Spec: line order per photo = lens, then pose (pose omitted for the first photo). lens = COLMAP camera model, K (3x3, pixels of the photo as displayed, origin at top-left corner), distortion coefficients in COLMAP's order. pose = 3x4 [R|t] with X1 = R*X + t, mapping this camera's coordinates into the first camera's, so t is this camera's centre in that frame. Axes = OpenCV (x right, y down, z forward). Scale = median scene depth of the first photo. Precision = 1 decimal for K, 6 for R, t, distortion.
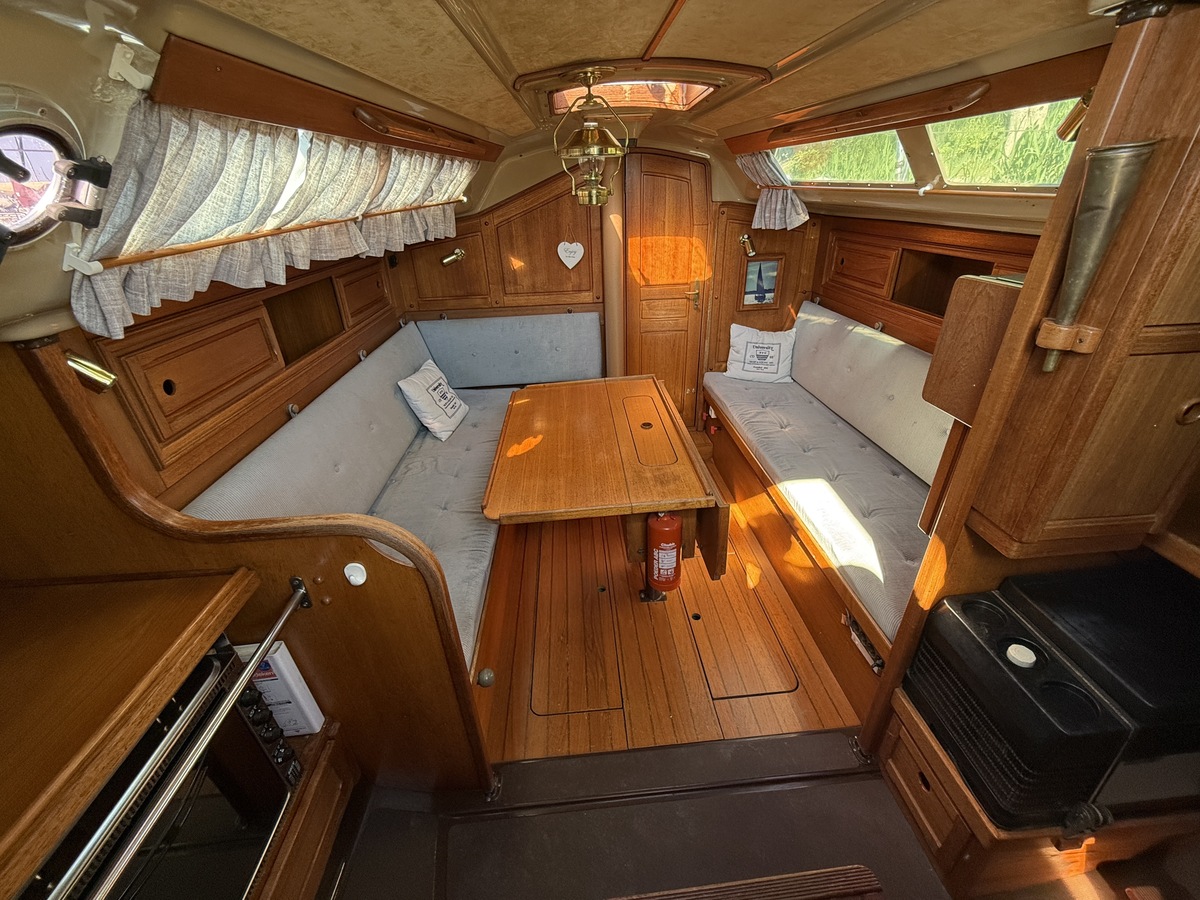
lens RADIAL K [[480.1, 0, 602.5], [0, 480.1, 449.9], [0, 0, 1]] dist [-0.003128, 0.000188]
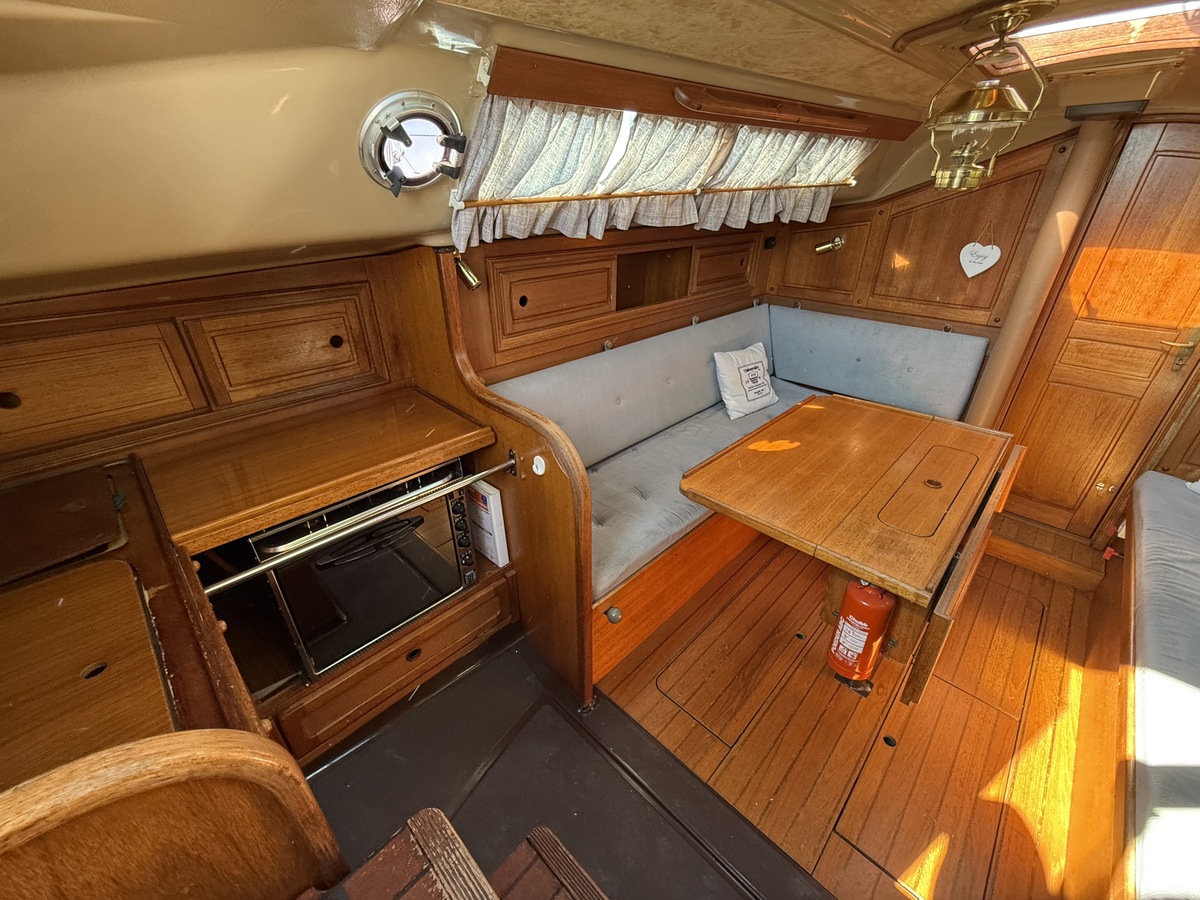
lens RADIAL K [[480.1, 0, 600.8], [0, 480.1, 449.9], [0, 0, 1]] dist [-0.003128, 0.000188]
pose [[0.660977, 0.384807, -0.644230, 0.255969], [-0.374848, 0.913039, 0.160778, -0.029471], [0.650075, 0.135218, 0.747742, 0.092421]]
